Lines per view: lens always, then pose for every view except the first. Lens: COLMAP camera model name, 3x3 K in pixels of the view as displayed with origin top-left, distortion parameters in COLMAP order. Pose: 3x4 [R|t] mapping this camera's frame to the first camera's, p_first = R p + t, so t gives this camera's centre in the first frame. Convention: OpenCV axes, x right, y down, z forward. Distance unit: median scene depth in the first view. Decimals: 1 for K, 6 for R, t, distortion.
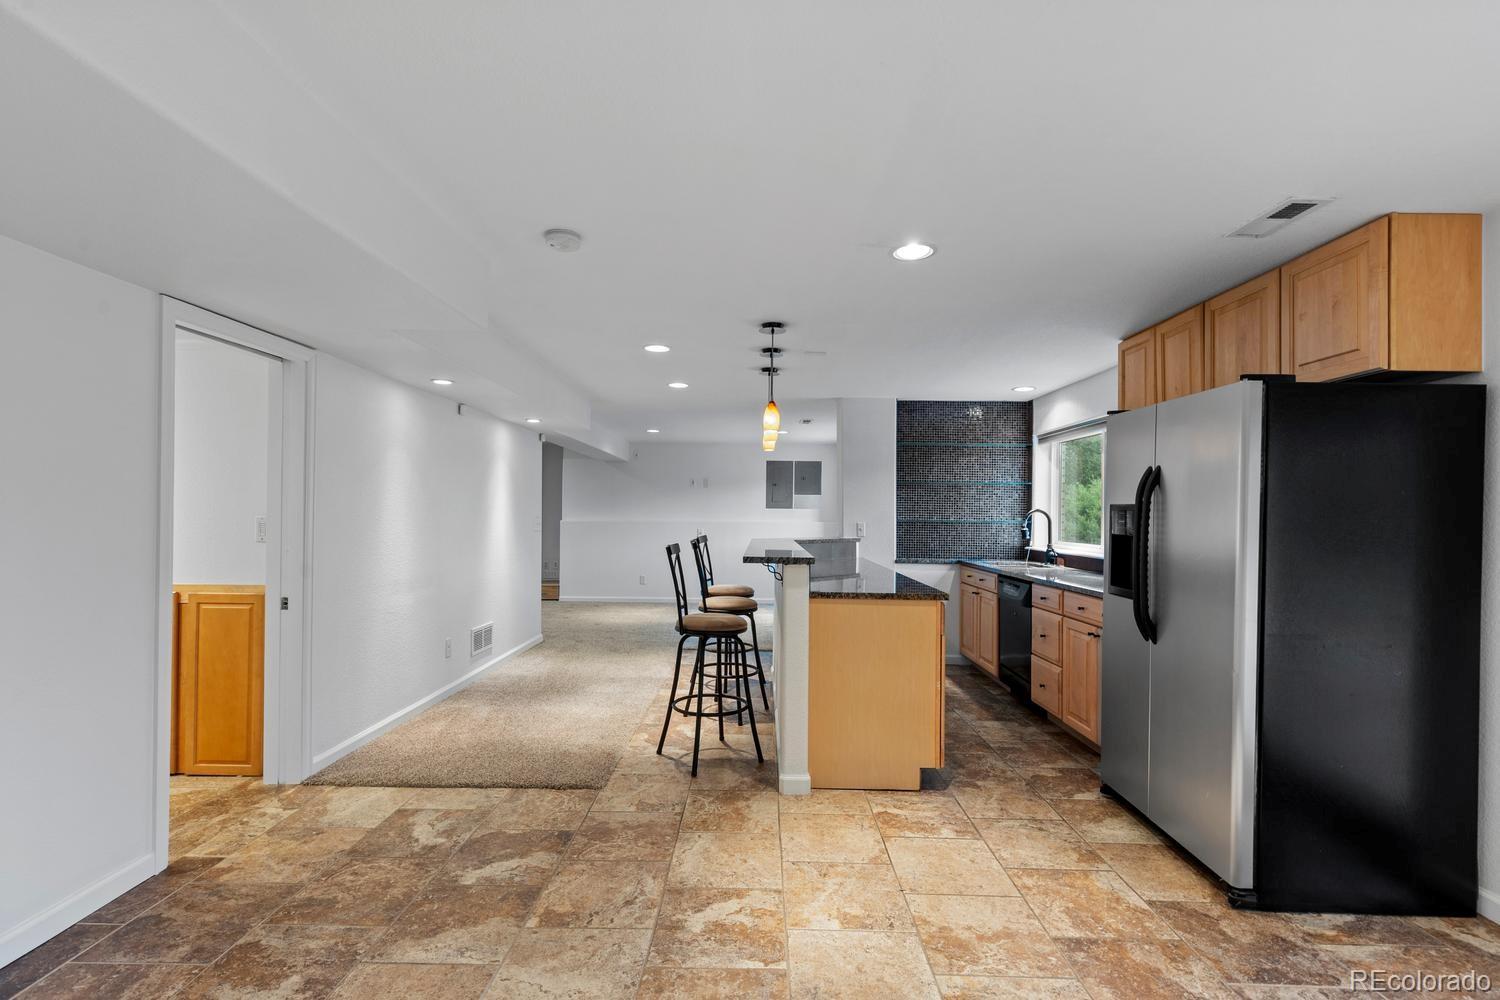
lens RADIAL K [[678.3, 0, 758.3], [0, 678.3, 508.3], [0, 0, 1]] dist [0.002493, -0.001345]
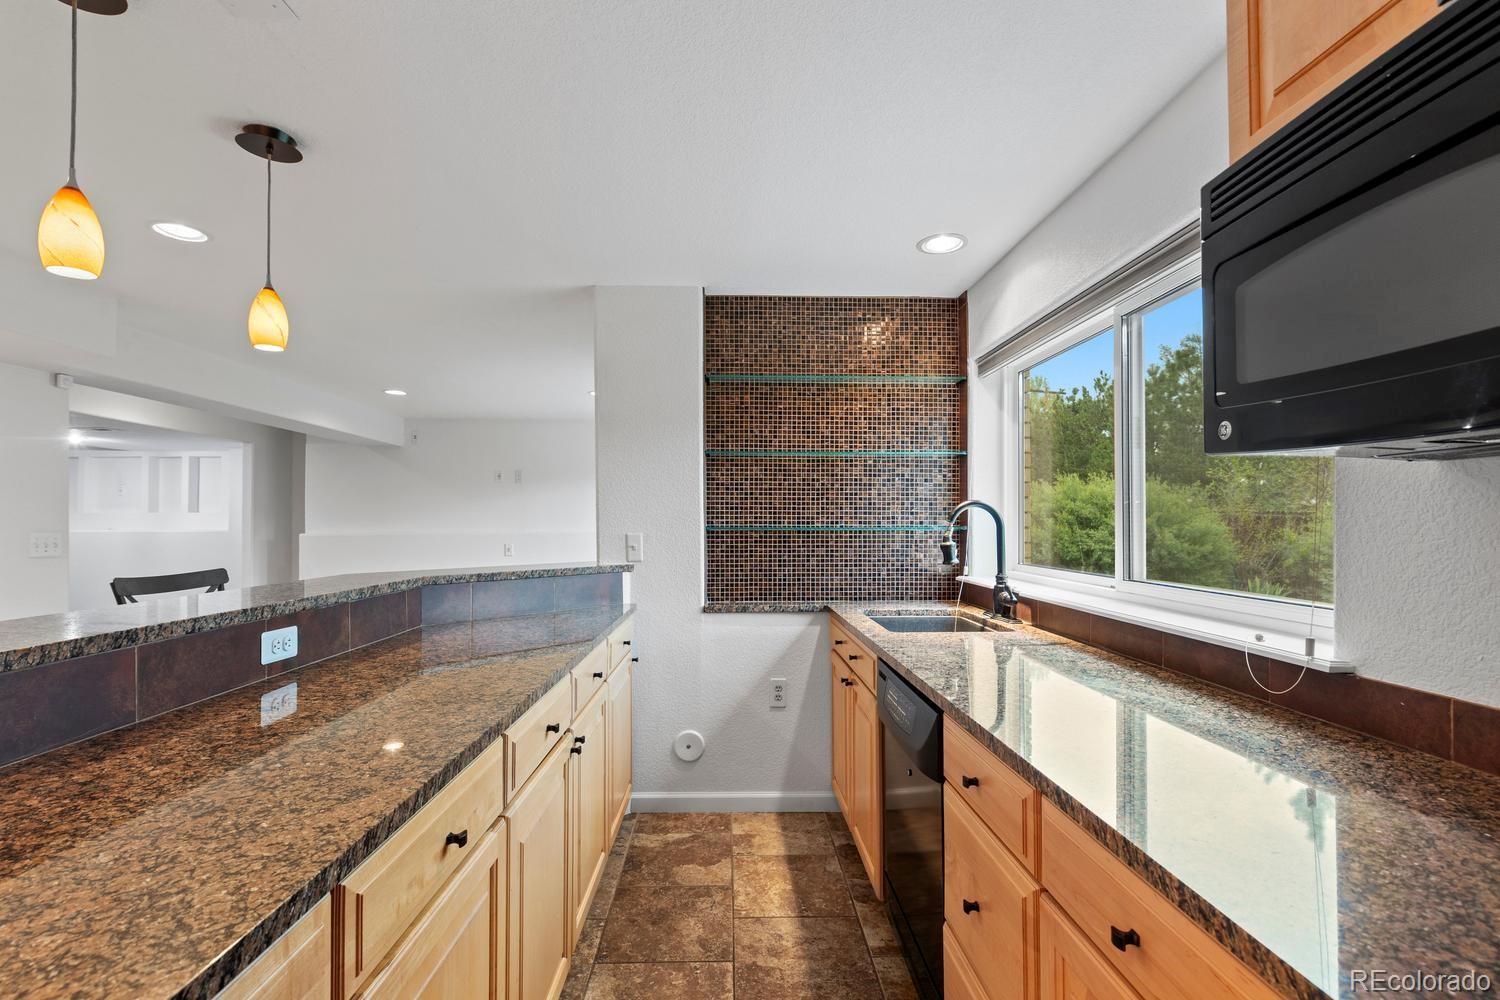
lens RADIAL K [[678.3, 0, 754.7], [0, 678.3, 513.7], [0, 0, 1]] dist [0.002493, -0.001345]
pose [[0.998929, -0.012358, 0.044597, 0.219374], [0.012536, 0.999915, -0.003710, 0.009433], [-0.044547, 0.004266, 0.998998, 0.494589]]
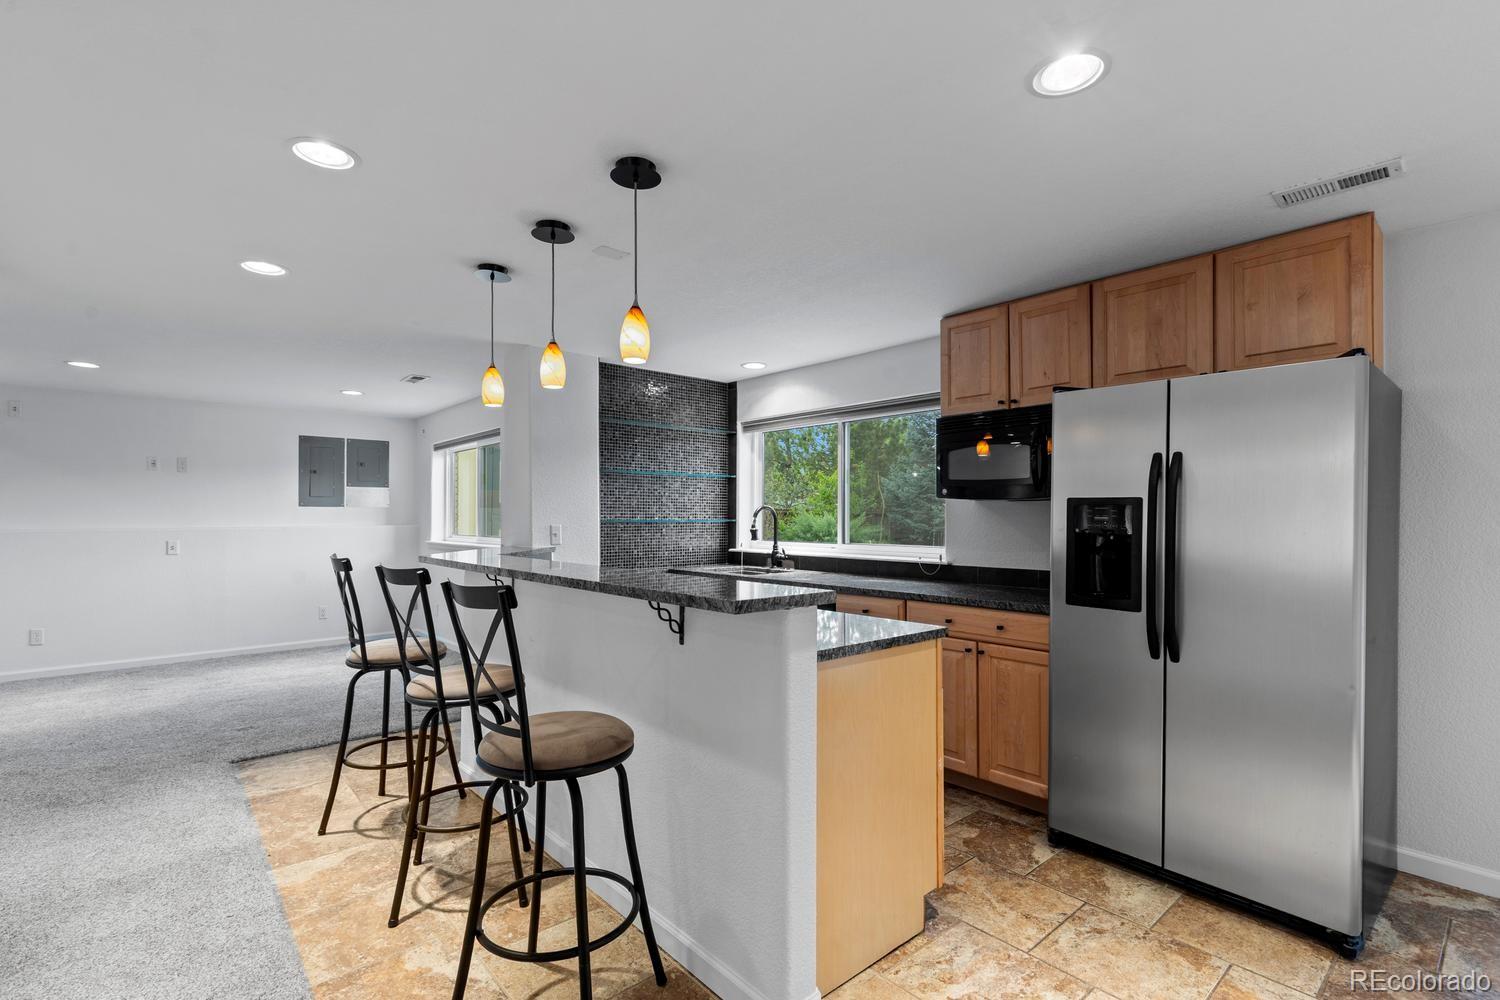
lens RADIAL K [[678.3, 0, 749.7], [0, 678.3, 511.1], [0, 0, 1]] dist [0.002493, -0.001345]
pose [[0.745683, -0.005279, 0.666280, -0.172837], [0.001495, 0.999979, 0.006250, 0.002526], [-0.666299, -0.003664, 0.745675, 0.331571]]
